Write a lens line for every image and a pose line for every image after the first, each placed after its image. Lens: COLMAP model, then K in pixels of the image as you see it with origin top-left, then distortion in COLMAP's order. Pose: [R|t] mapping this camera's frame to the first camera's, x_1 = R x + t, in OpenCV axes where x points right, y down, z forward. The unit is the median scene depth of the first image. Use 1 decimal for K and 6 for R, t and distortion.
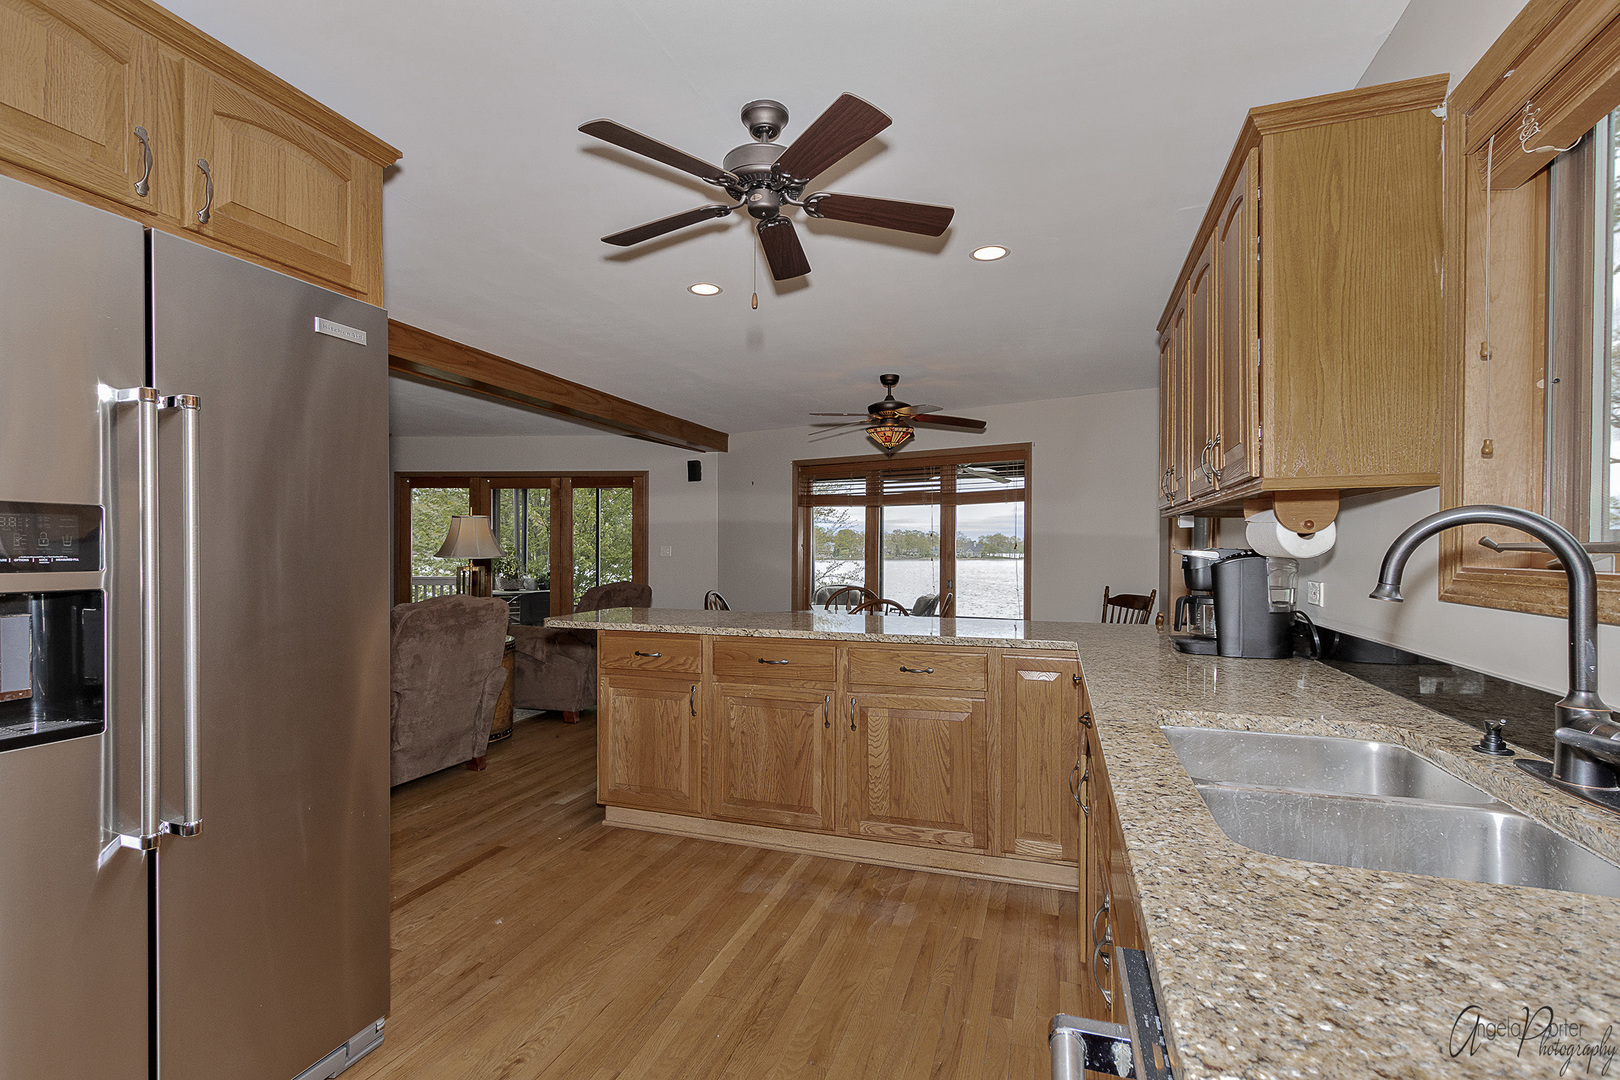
lens RADIAL K [[753.1, 0, 801.0], [0, 753.1, 542.4], [0, 0, 1]] dist [0.004869, -0.001624]
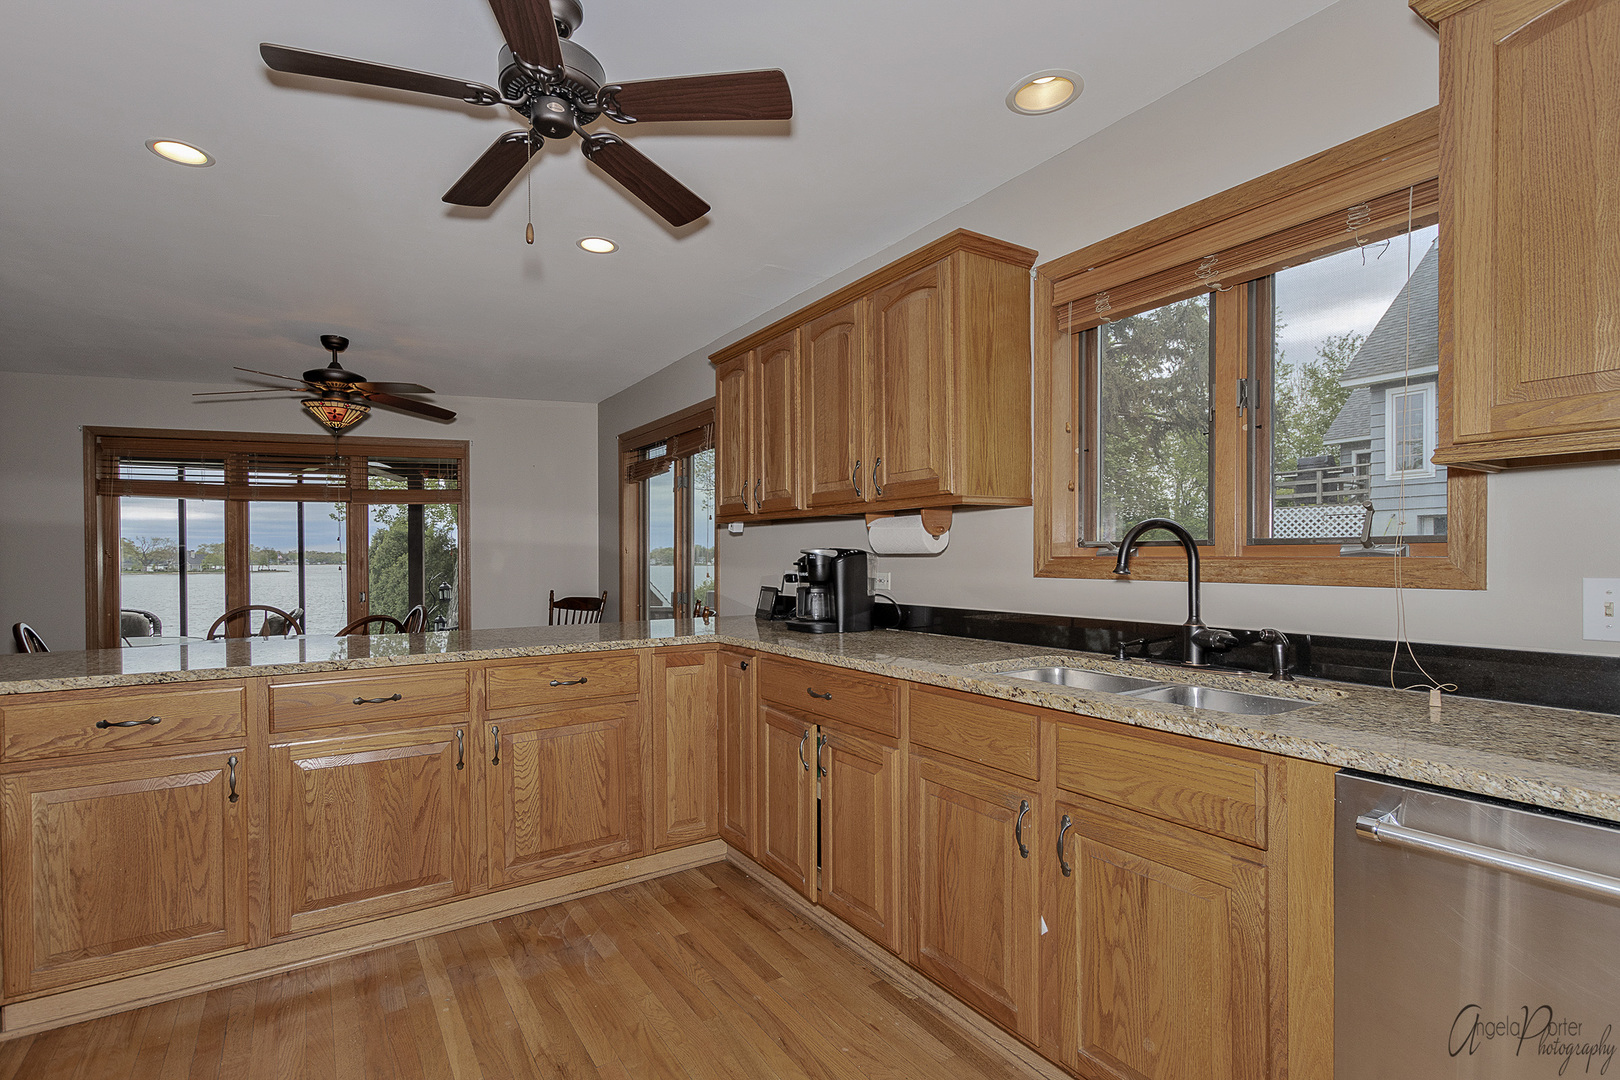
lens RADIAL K [[753.1, 0, 804.0], [0, 753.1, 554.0], [0, 0, 1]] dist [0.004869, -0.001624]
pose [[0.617726, -0.004442, 0.786381, -0.360675], [0.001656, 0.999989, 0.004348, 0.009837], [-0.786392, -0.001384, 0.617726, 0.196465]]
